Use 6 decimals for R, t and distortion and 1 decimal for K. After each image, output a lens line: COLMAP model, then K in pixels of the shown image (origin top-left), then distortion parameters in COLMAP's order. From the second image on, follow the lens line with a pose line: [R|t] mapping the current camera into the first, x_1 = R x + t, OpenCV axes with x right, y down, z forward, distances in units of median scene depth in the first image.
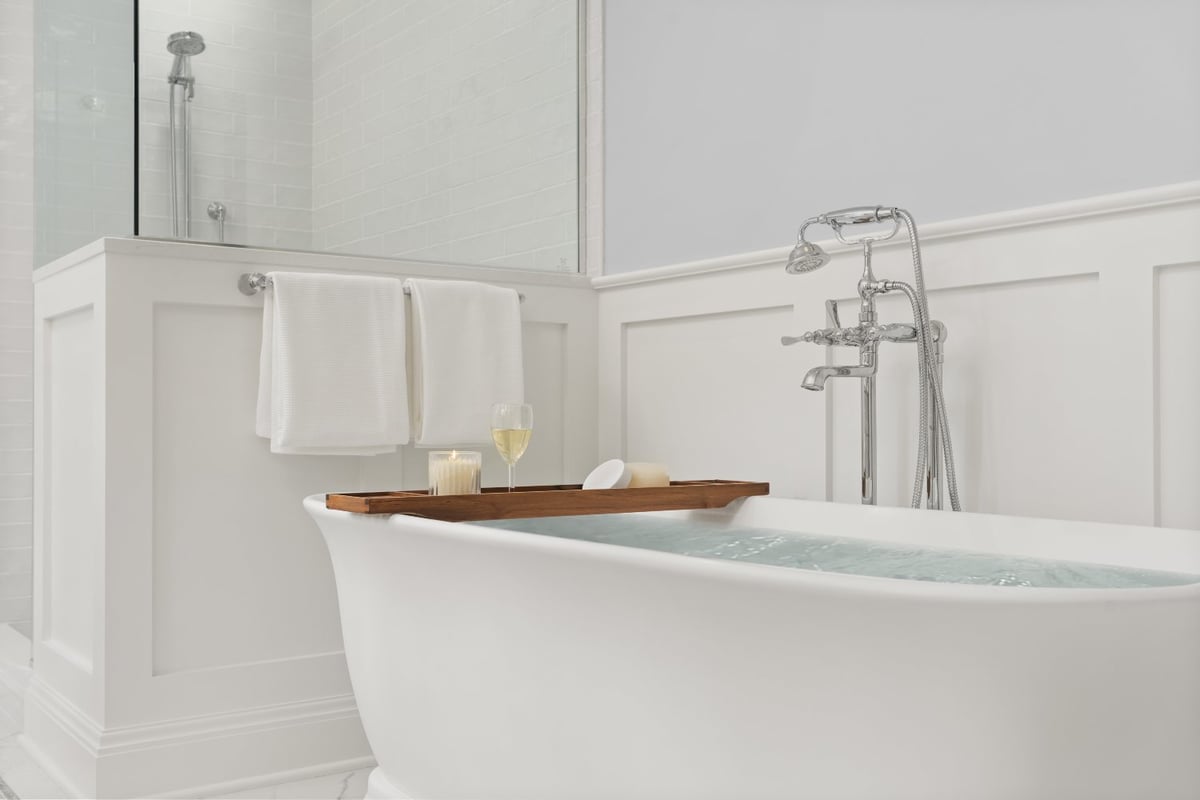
lens RADIAL K [[1230.0, 0, 600.0], [0, 1230.0, 400.0], [0, 0, 1]] dist [0.014941, 0.007839]
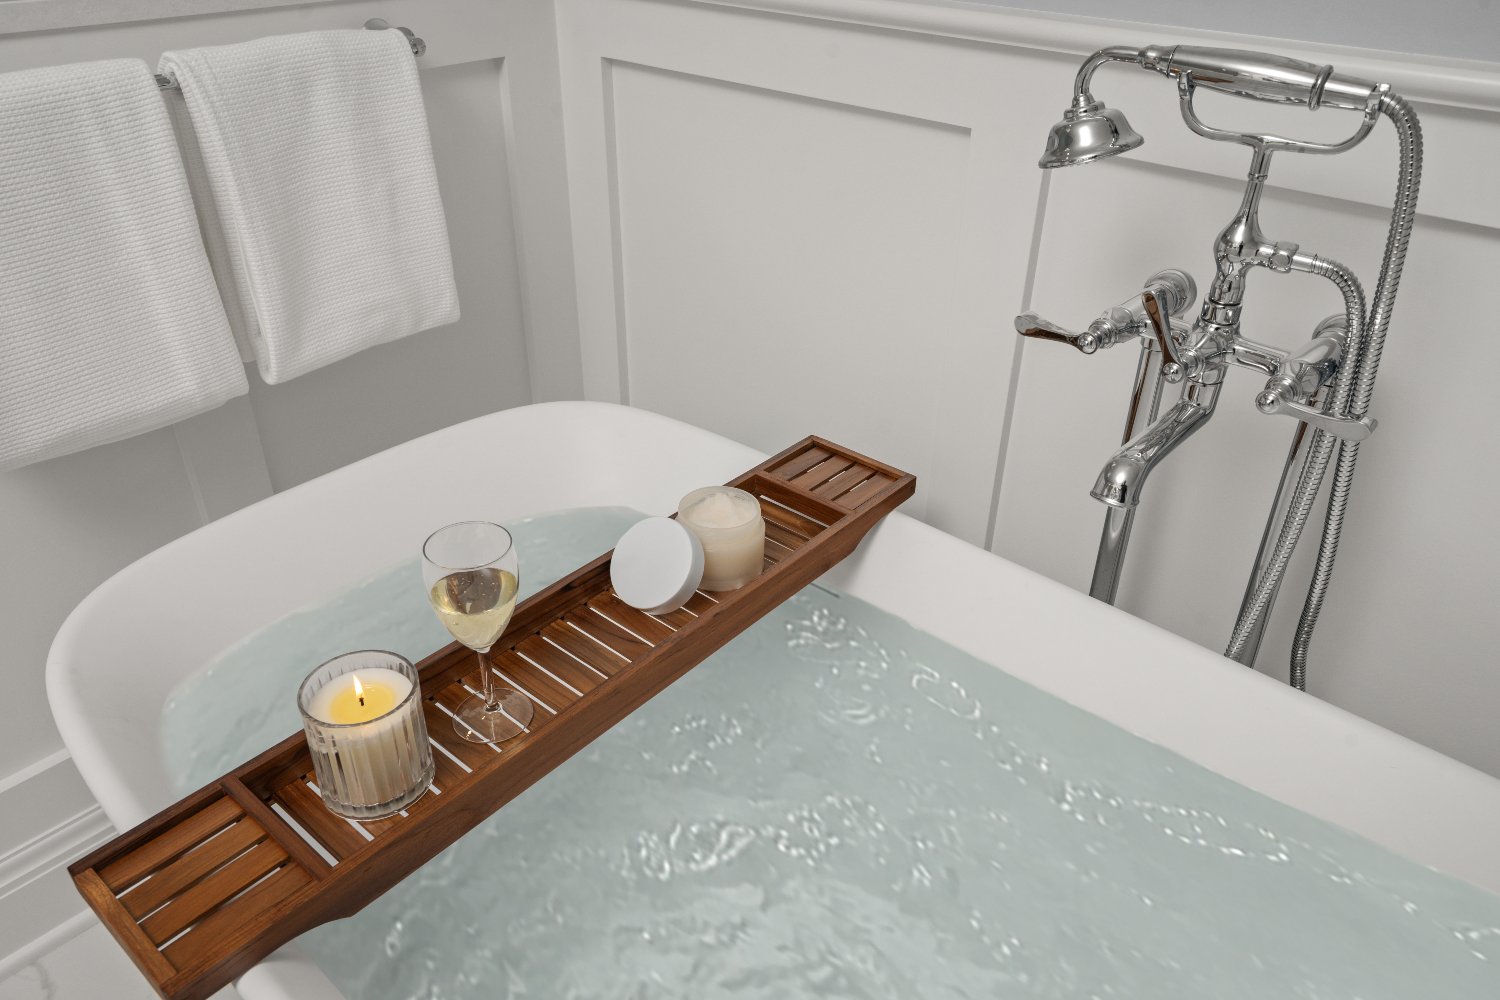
lens RADIAL K [[1064.3, 0, 748.0], [0, 1064.3, 500.1], [0, 0, 1]] dist [-0.002694, -0.000137]
pose [[0.976663, -0.103488, 0.188200, -0.040342], [-0.015850, 0.839142, 0.543682, -0.213258], [-0.214191, -0.533977, 0.817919, 0.639121]]
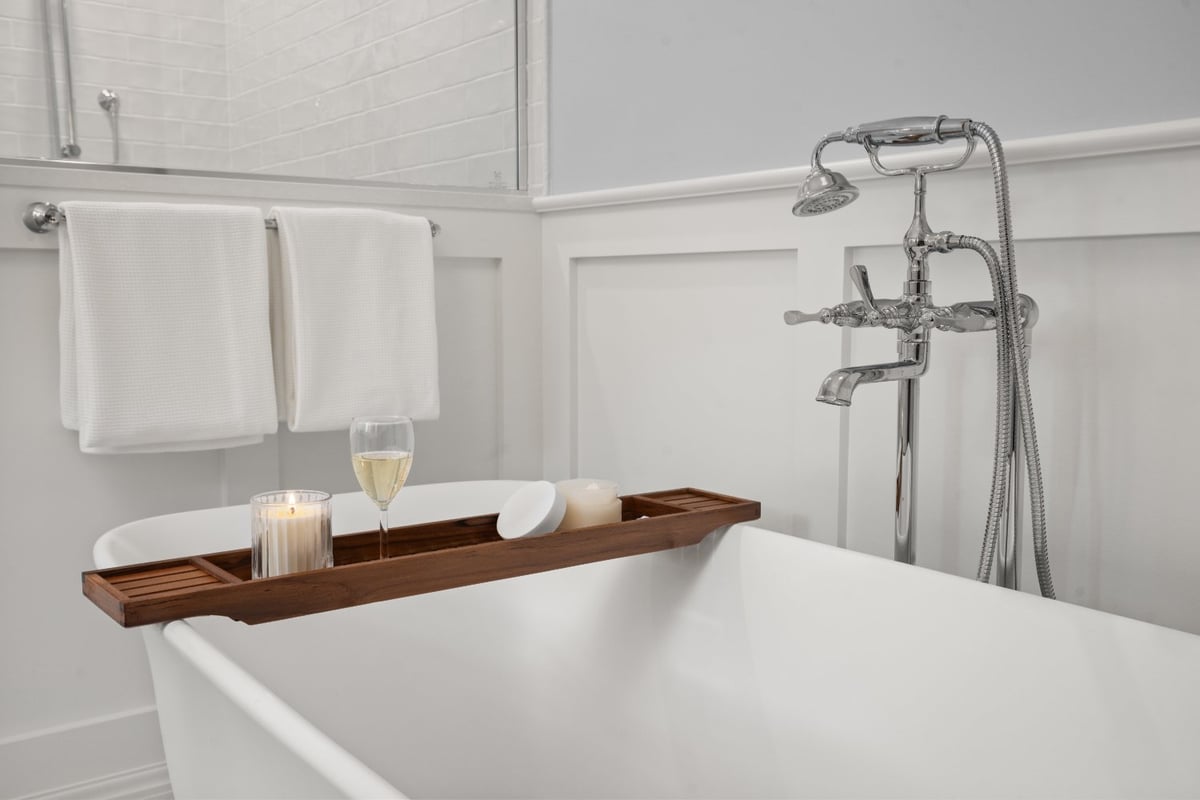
lens RADIAL K [[1138.6, 0, 600.0], [0, 1138.6, 400.0], [0, 0, 1]] dist [0.035908, 0.002437]
pose [[0.999954, -0.000548, 0.009590, 0.039246], [-0.000526, 0.993746, 0.111665, -0.072170], [-0.009591, -0.111665, 0.993700, 0.366285]]
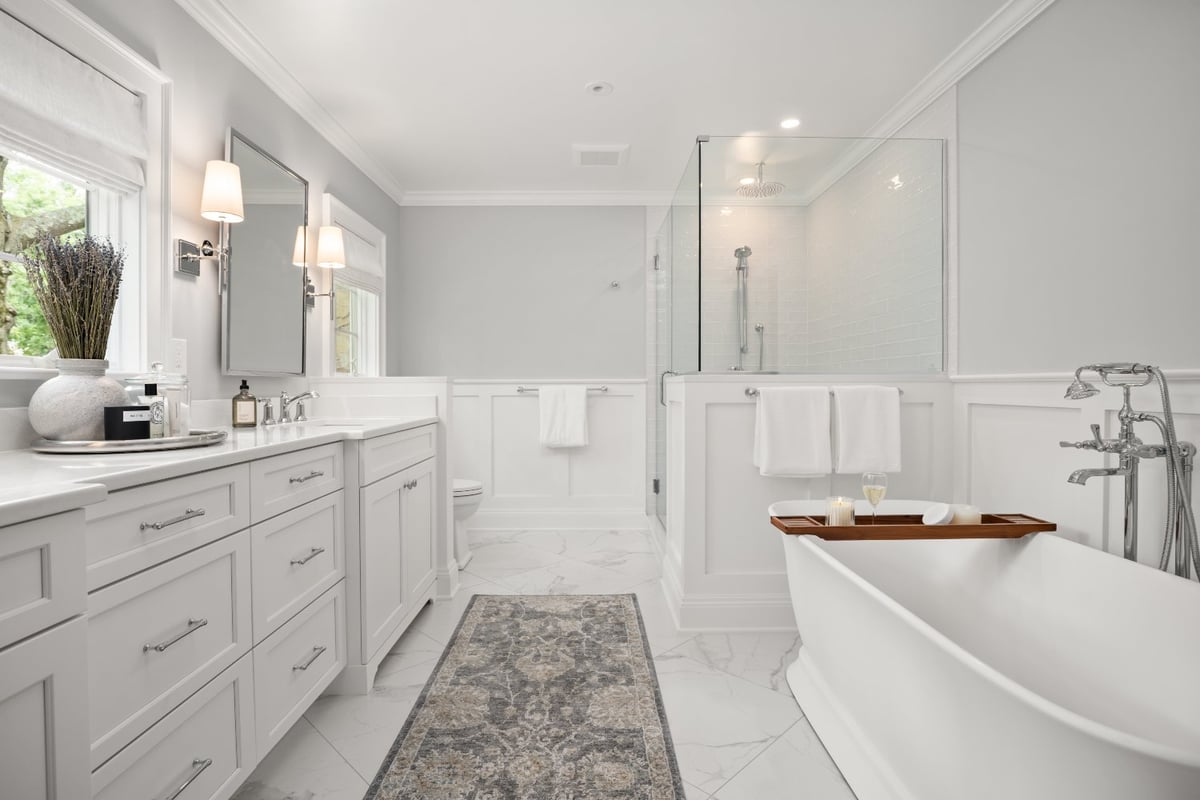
lens RADIAL K [[598.5, 0, 605.2], [0, 598.5, 390.3], [0, 0, 1]] dist [-0.015745, -0.000138]
pose [[0.821665, 0.005660, -0.569943, 0.100146], [0.006659, 0.999787, 0.019529, -0.134615], [0.569932, -0.019842, 0.821452, 0.038155]]
